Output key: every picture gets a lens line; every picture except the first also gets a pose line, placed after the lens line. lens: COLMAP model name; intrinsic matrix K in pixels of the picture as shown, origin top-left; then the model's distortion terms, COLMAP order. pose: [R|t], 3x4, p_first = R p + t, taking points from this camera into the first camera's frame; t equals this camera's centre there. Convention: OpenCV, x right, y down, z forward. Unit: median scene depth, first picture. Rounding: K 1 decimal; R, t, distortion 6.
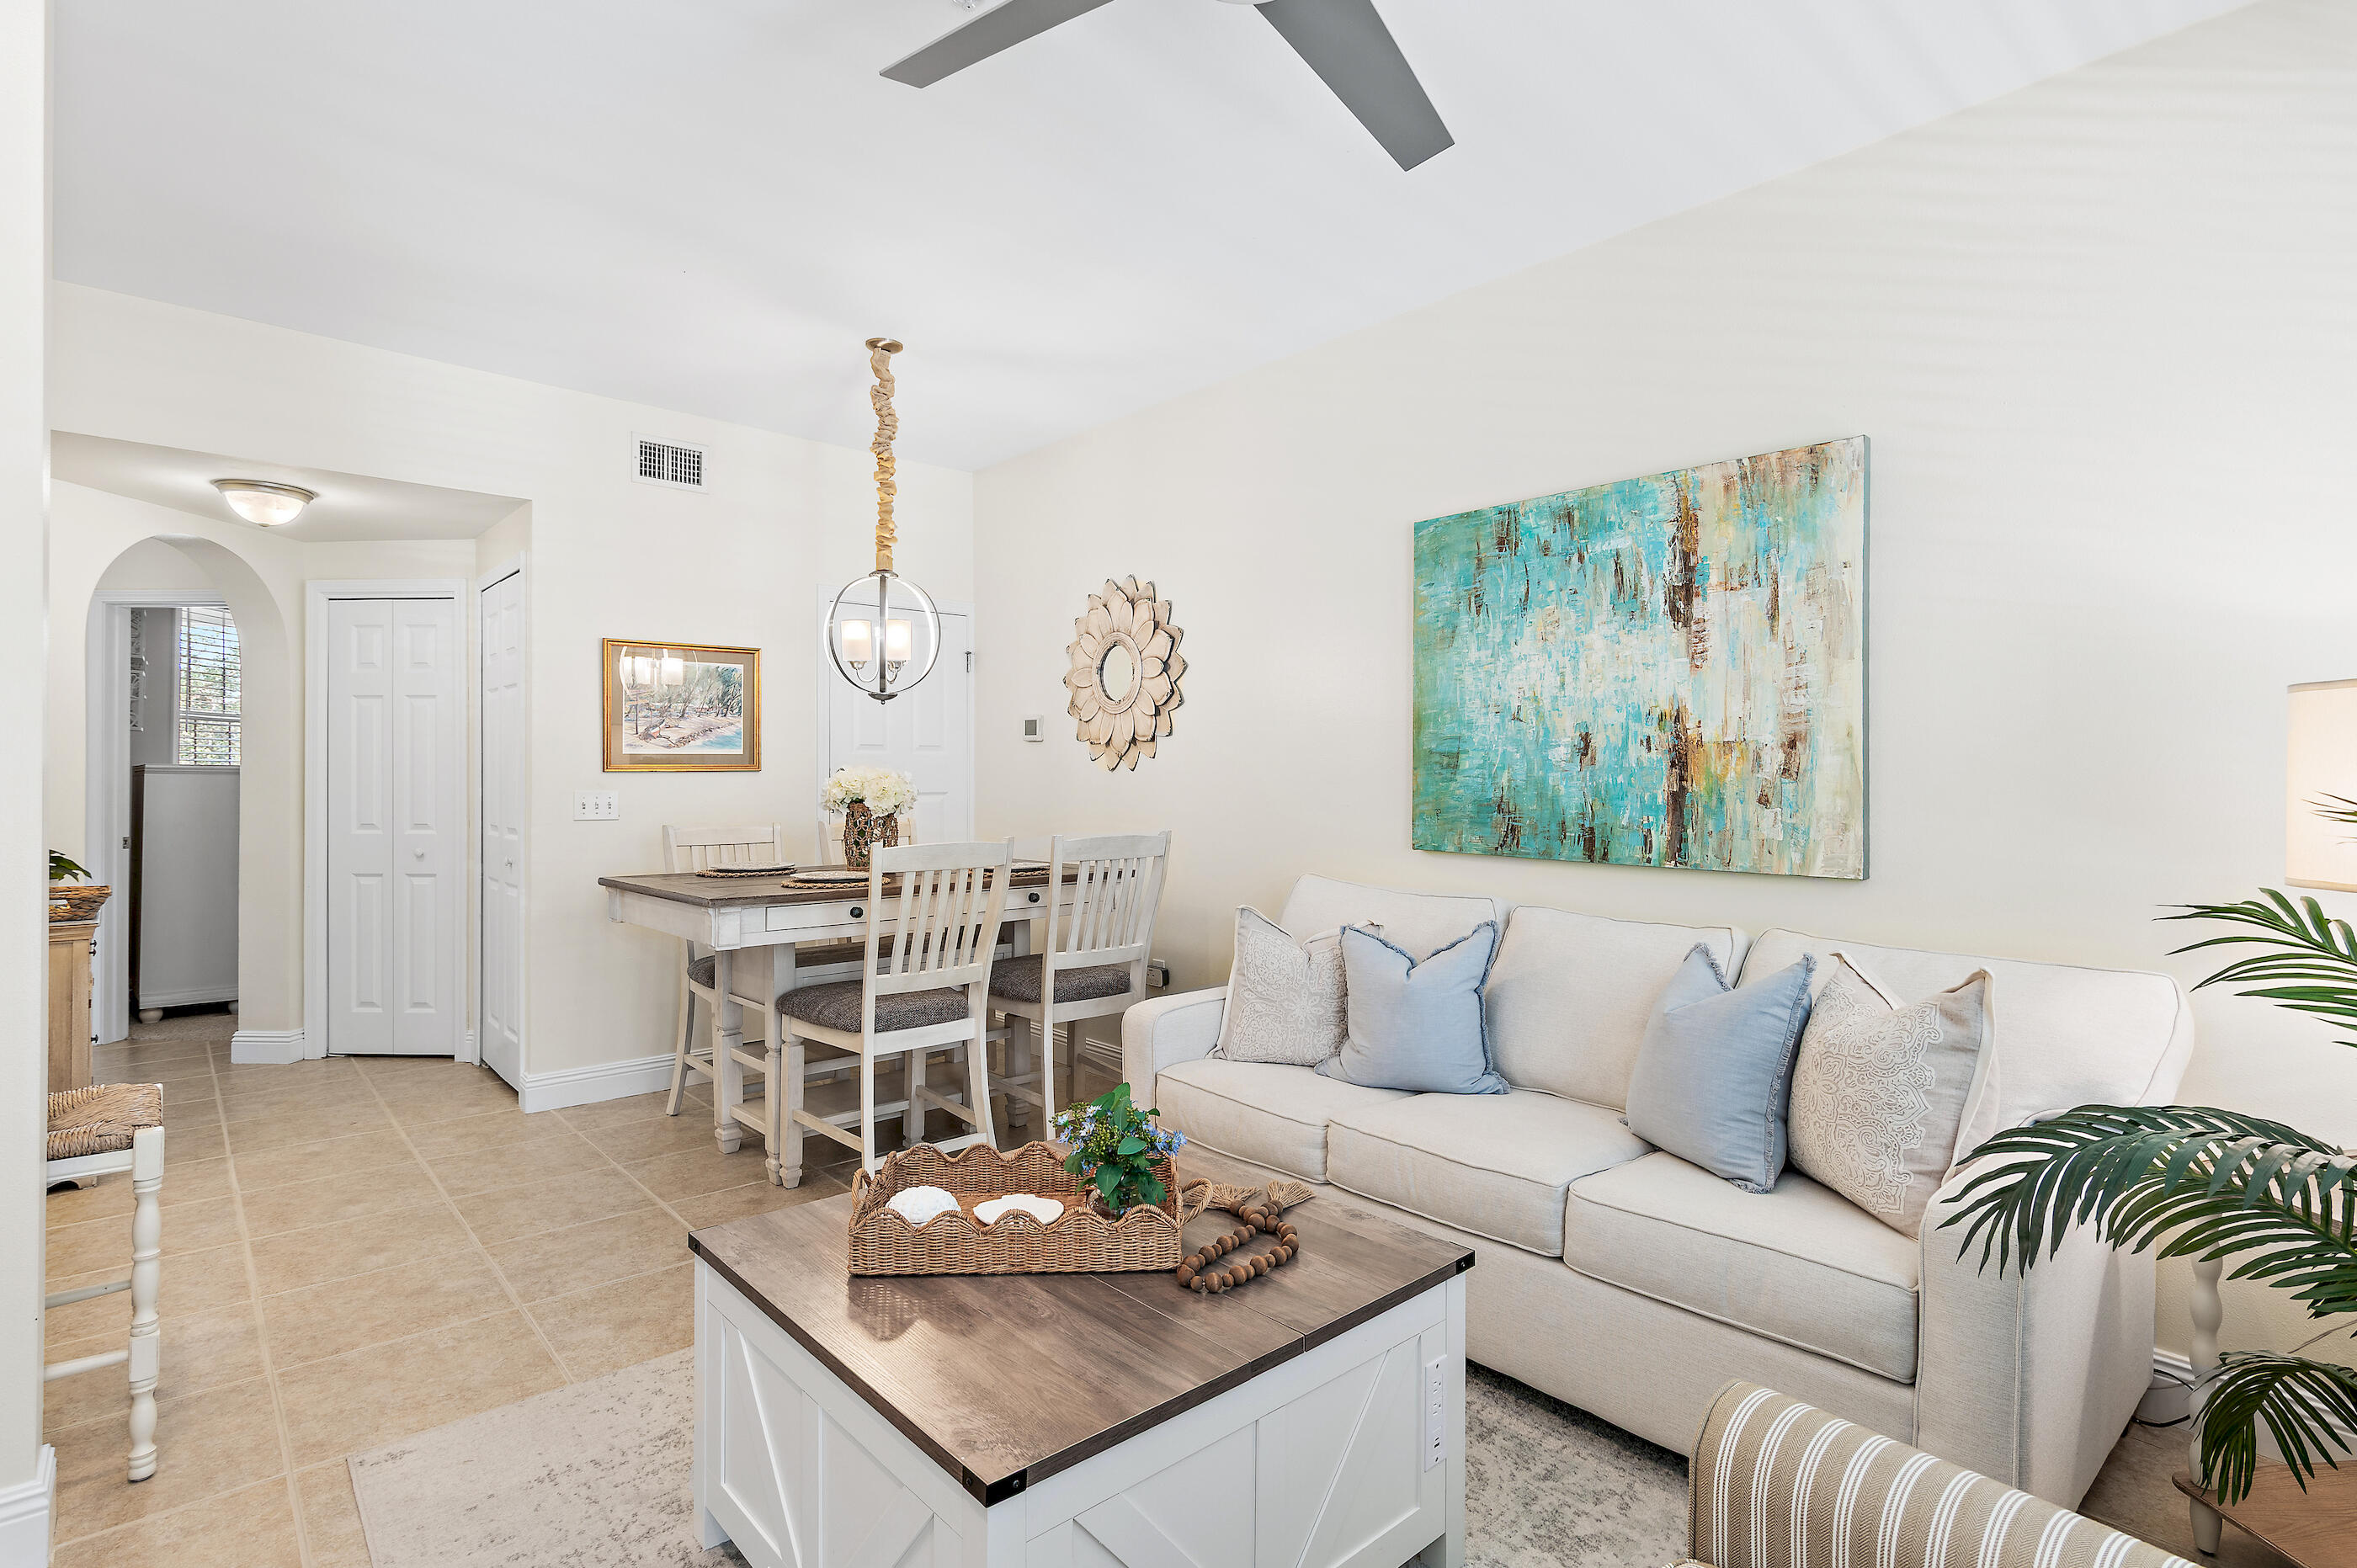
lens RADIAL K [[1150.9, 0, 1176.9], [0, 1150.9, 772.0], [0, 0, 1]] dist [0.002460, -0.000098]
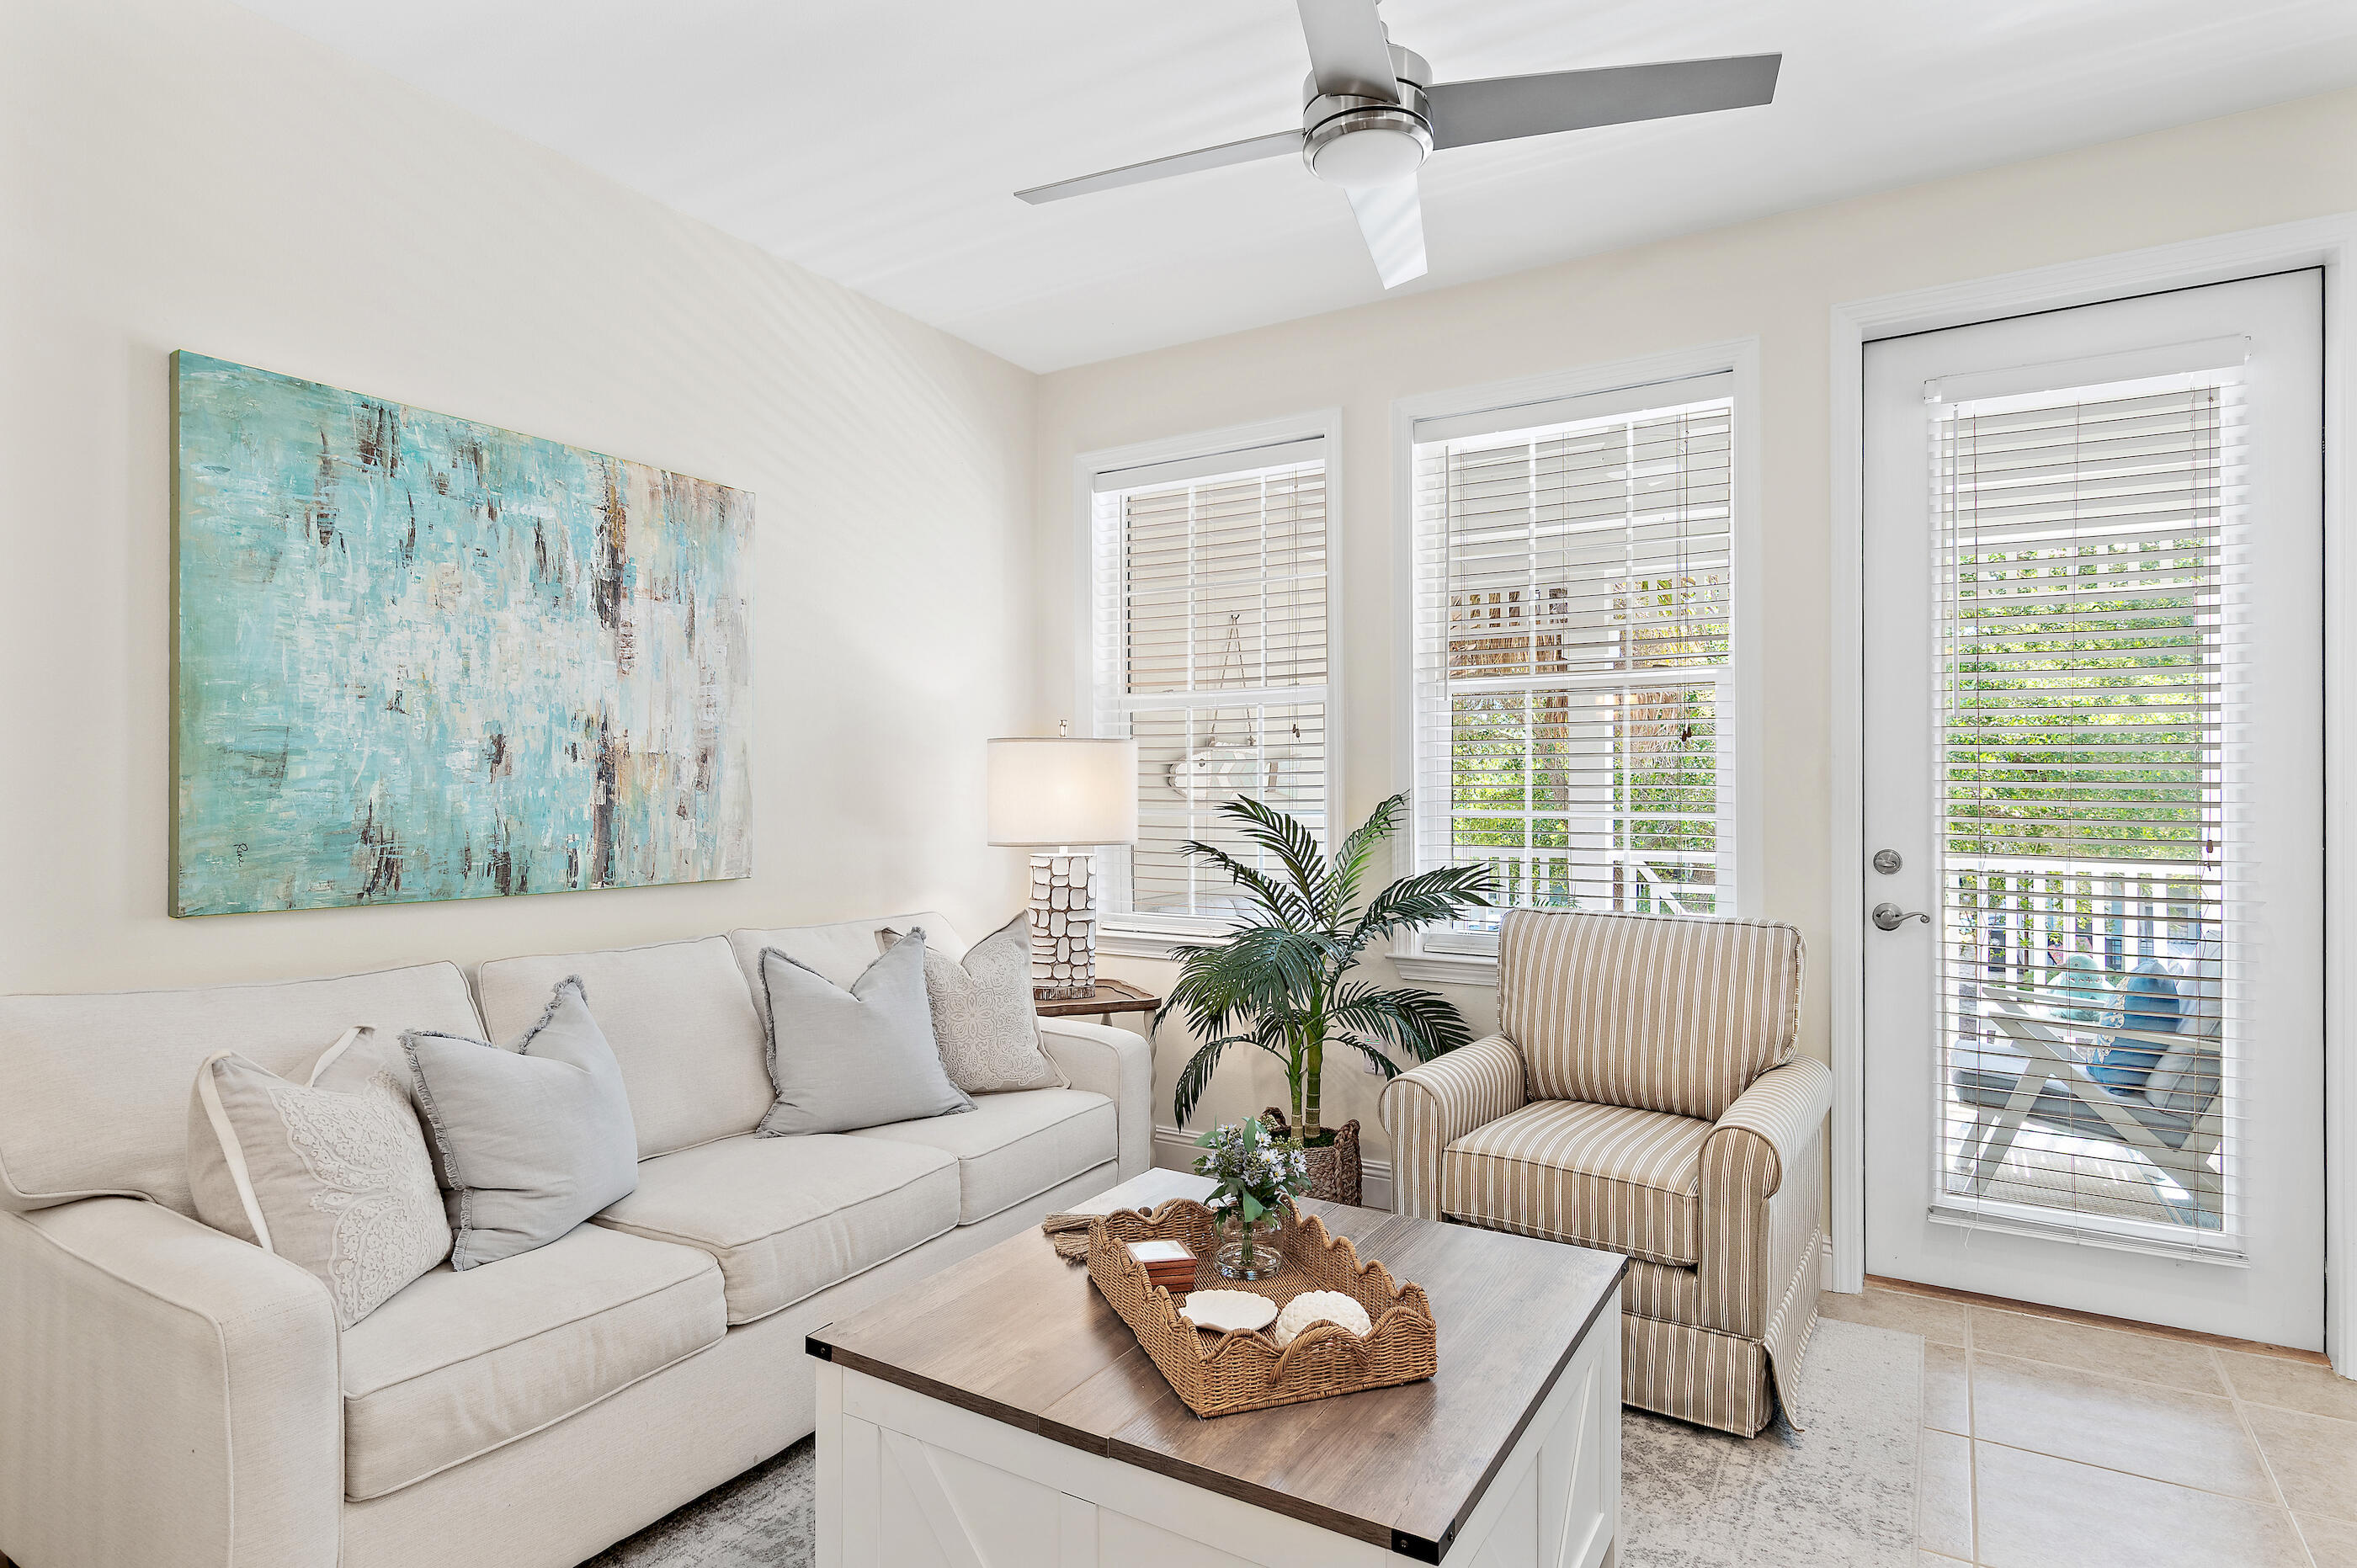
lens RADIAL K [[1246.2, 0, 1168.5], [0, 1246.2, 793.2], [0, 0, 1]] dist [0.000132, -0.000364]
pose [[-0.279969, -0.007018, 0.959984, -0.565734], [-0.002964, 0.999975, 0.006446, -0.000382], [-0.960005, -0.001041, -0.279982, 0.744300]]
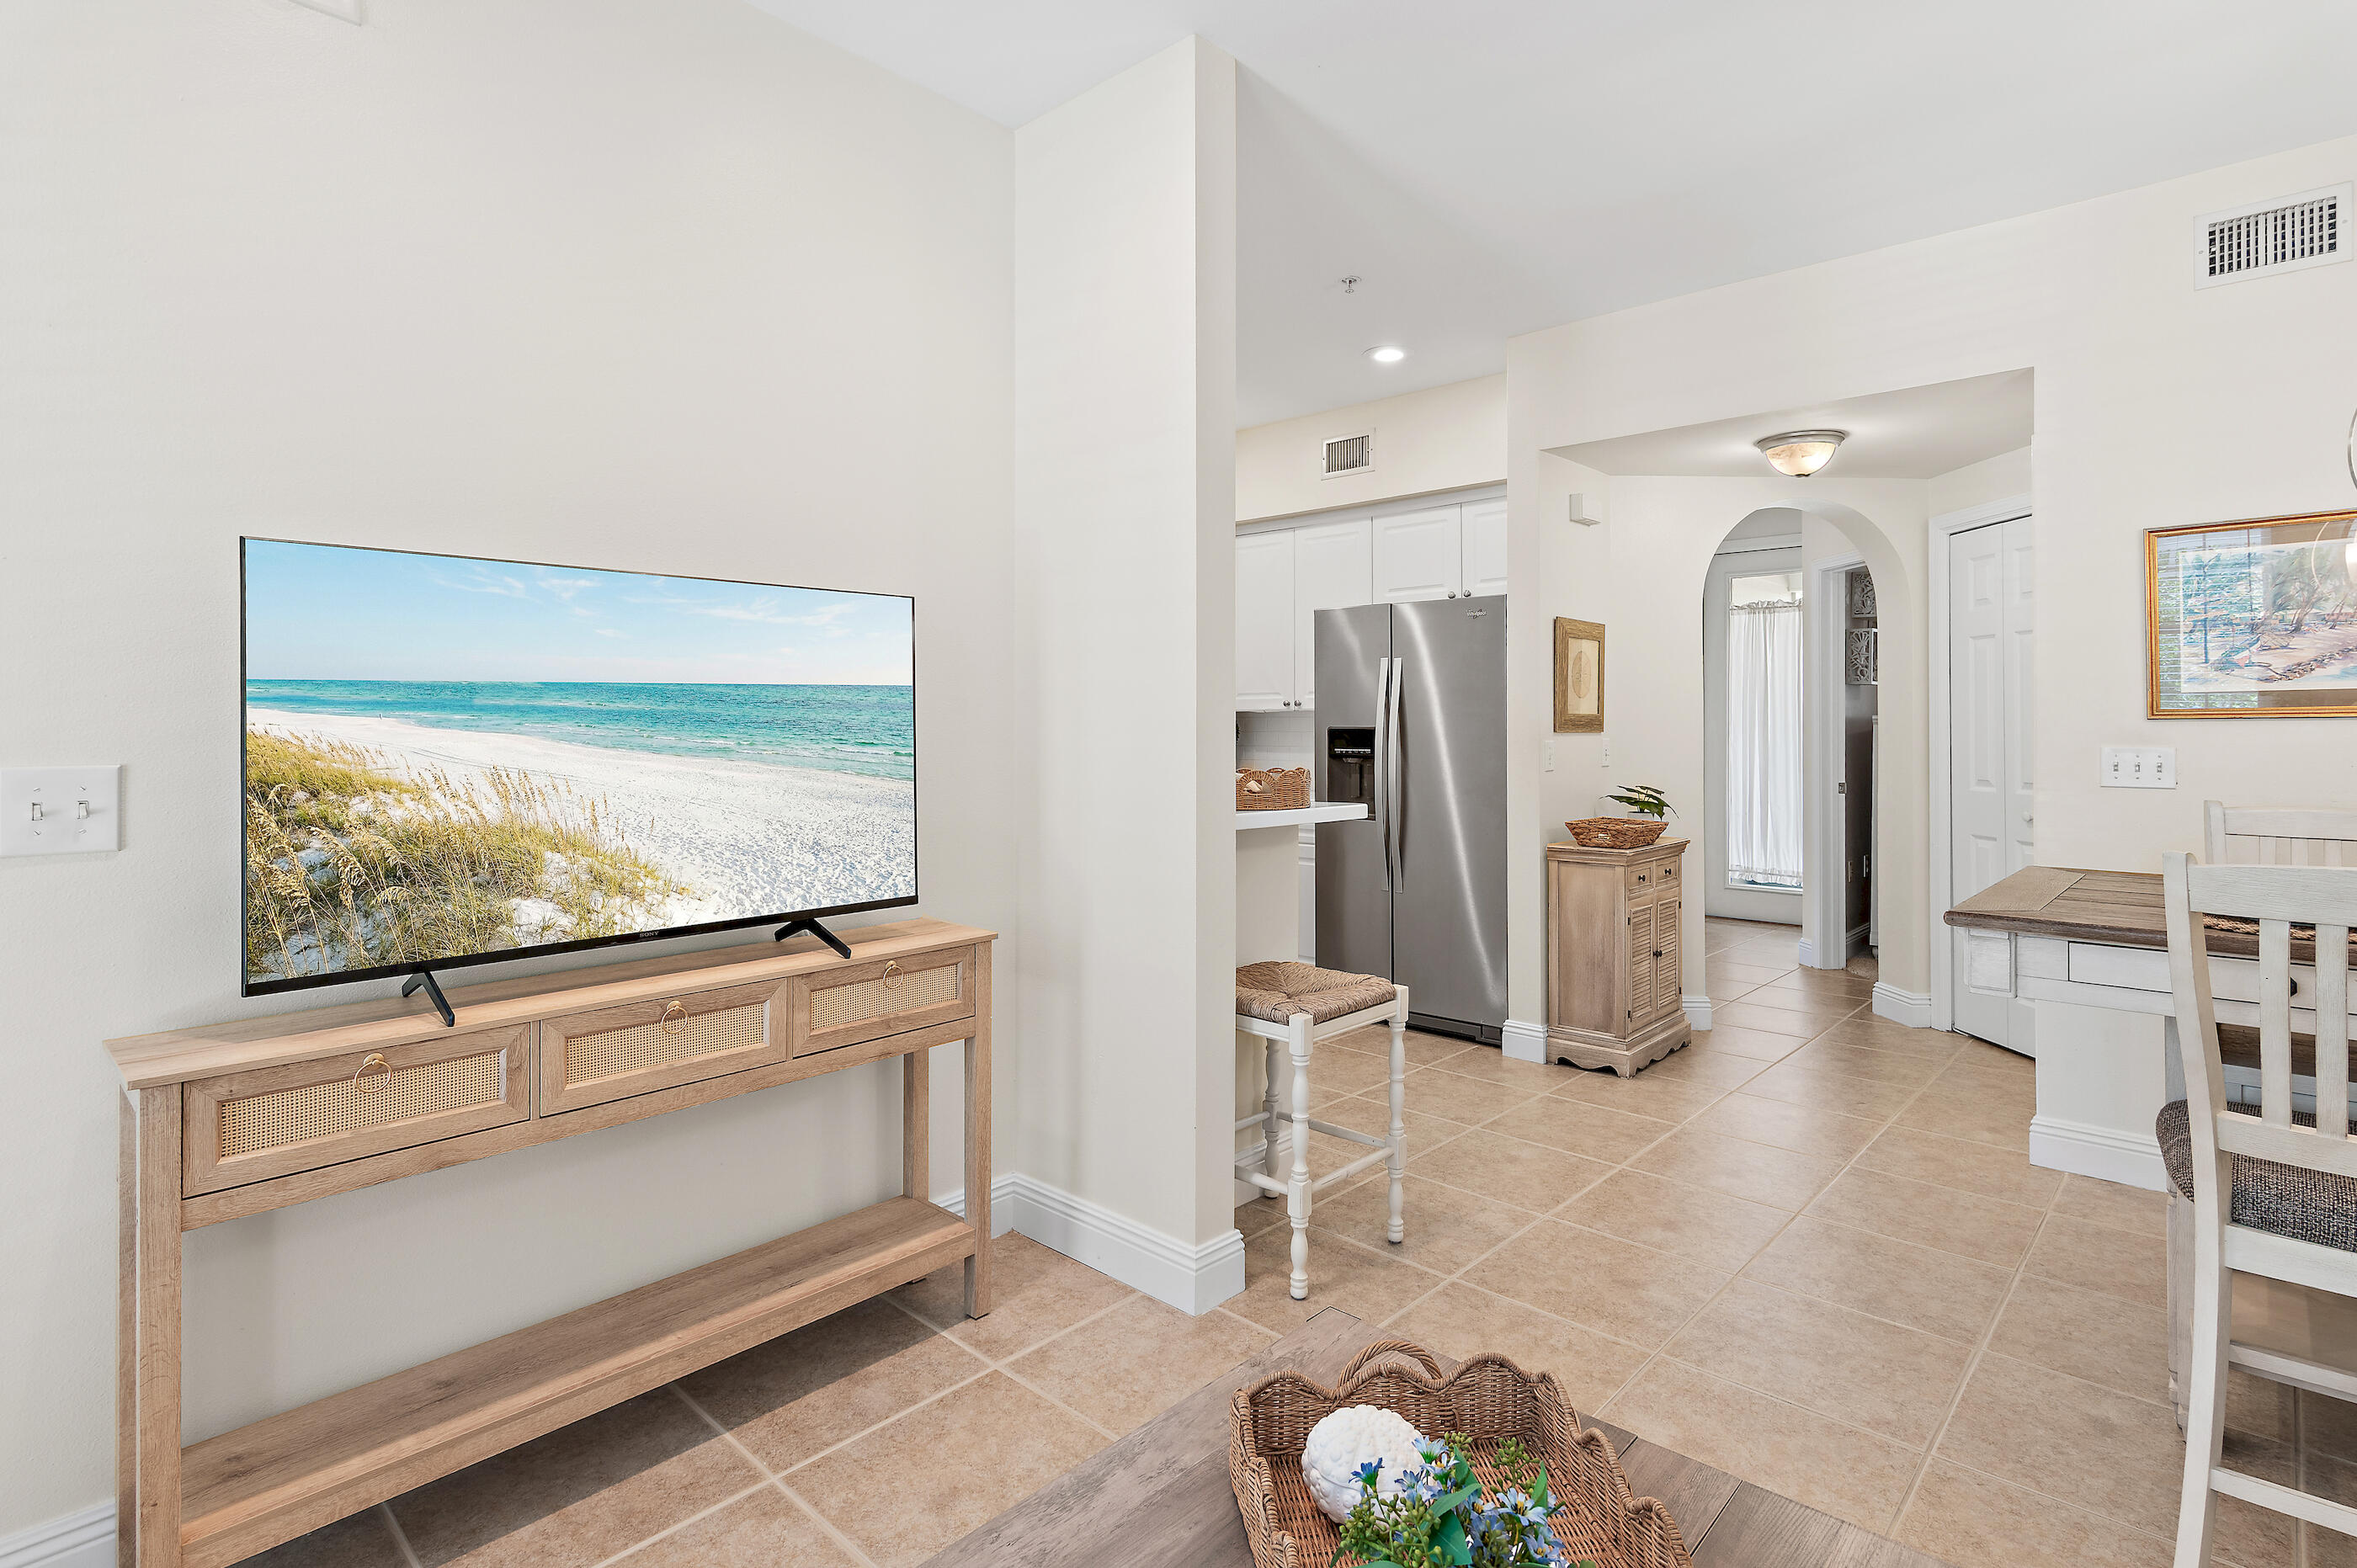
lens RADIAL K [[1162.9, 0, 1188.9], [0, 1162.9, 716.3], [0, 0, 1]] dist [-0.003337, -0.000879]
pose [[0.090816, -0.011128, -0.995805, 0.202310], [0.004782, 0.999931, -0.010738, 0.003595], [0.995856, -0.003787, 0.090863, 0.469177]]
